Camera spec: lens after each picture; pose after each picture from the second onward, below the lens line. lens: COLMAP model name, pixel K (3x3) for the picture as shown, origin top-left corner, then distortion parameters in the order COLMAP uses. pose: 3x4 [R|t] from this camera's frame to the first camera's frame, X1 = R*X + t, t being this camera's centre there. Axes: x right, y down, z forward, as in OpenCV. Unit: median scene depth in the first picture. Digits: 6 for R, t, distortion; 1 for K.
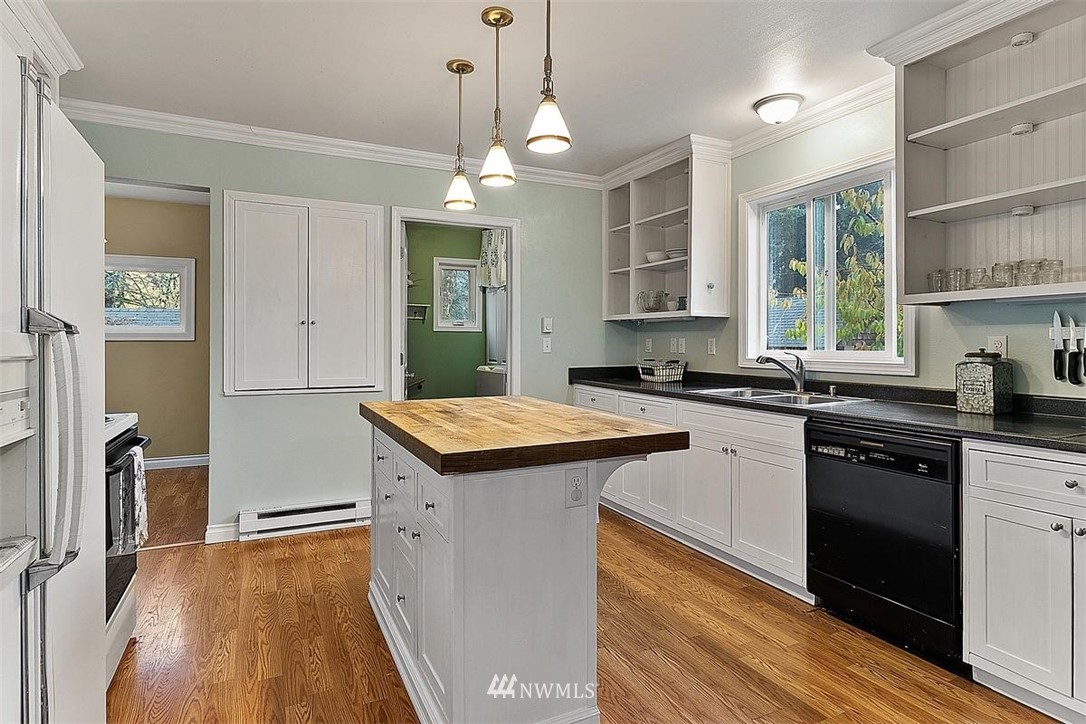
lens RADIAL K [[577.1, 0, 542.5], [0, 577.1, 344.0], [0, 0, 1]] dist [0.002334, 0.000260]
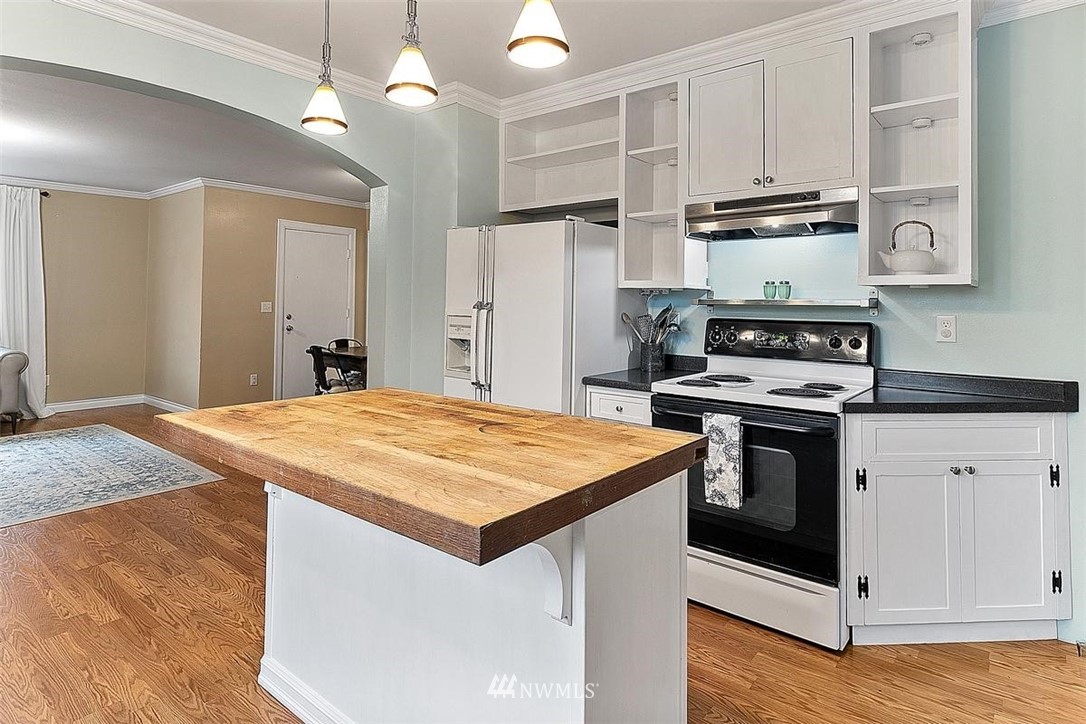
lens RADIAL K [[564.0, 0, 545.4], [0, 564.0, 290.6], [0, 0, 1]] dist [0.000601, -0.000032]
pose [[-0.898808, -0.022540, -0.437763, 0.048773], [-0.012863, 0.999603, -0.025060, -0.014524], [0.438155, -0.016893, -0.898741, 1.228857]]
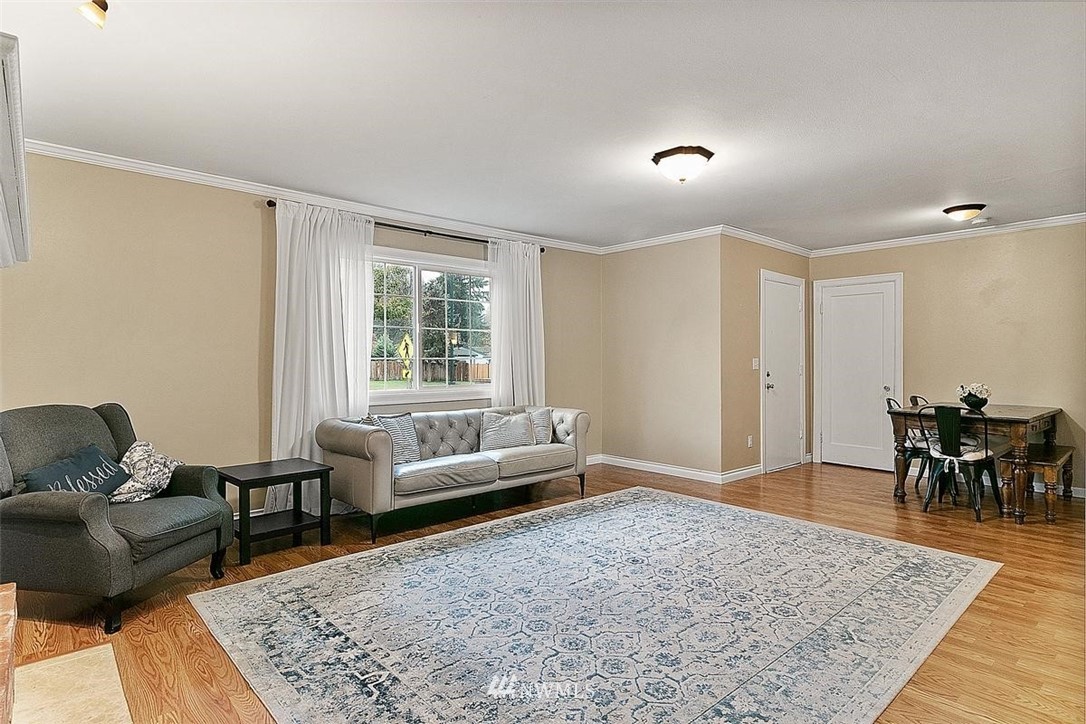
lens RADIAL K [[574.1, 0, 542.5], [0, 574.1, 355.2], [0, 0, 1]] dist [0.002739, -0.000149]
pose [[-0.968201, 0.000001, -0.250172, 1.286480], [0.002144, 0.999963, -0.008293, -0.002247], [0.250163, -0.008566, -0.968166, 0.579406]]
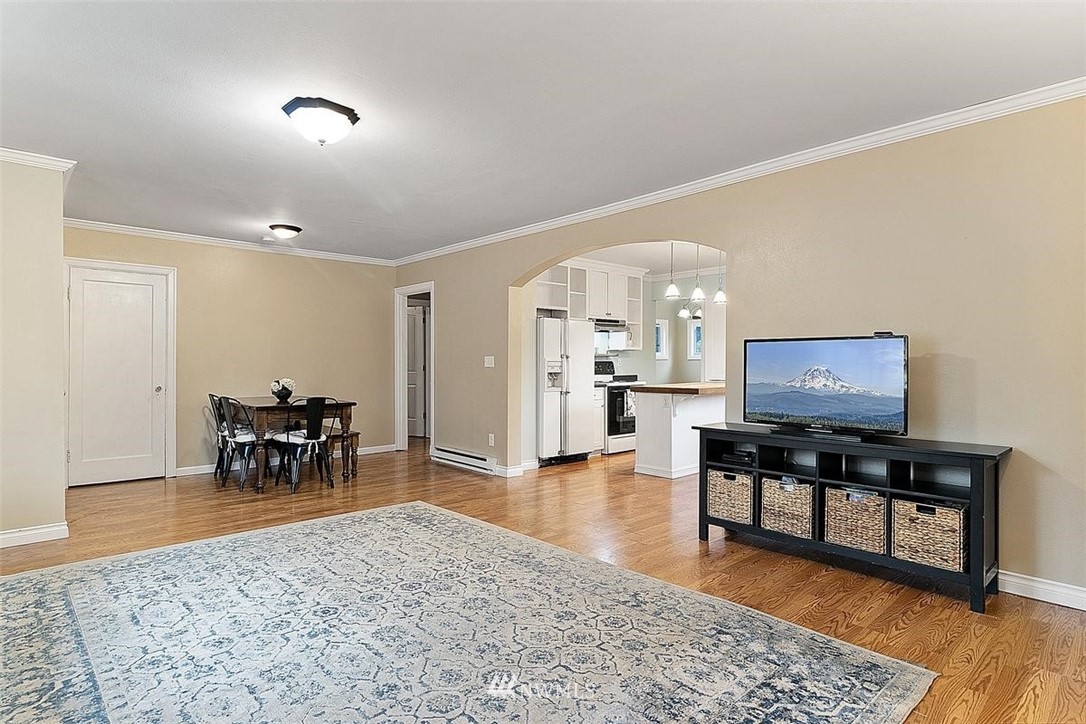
lens RADIAL K [[574.1, 0, 542.5], [0, 574.1, 355.2], [0, 0, 1]] dist [0.002739, -0.000149]
pose [[0.278881, -0.010963, -0.960263, 1.744538], [-0.001894, 0.999927, -0.011966, 0.009836], [0.960324, 0.005156, 0.278840, -0.352047]]
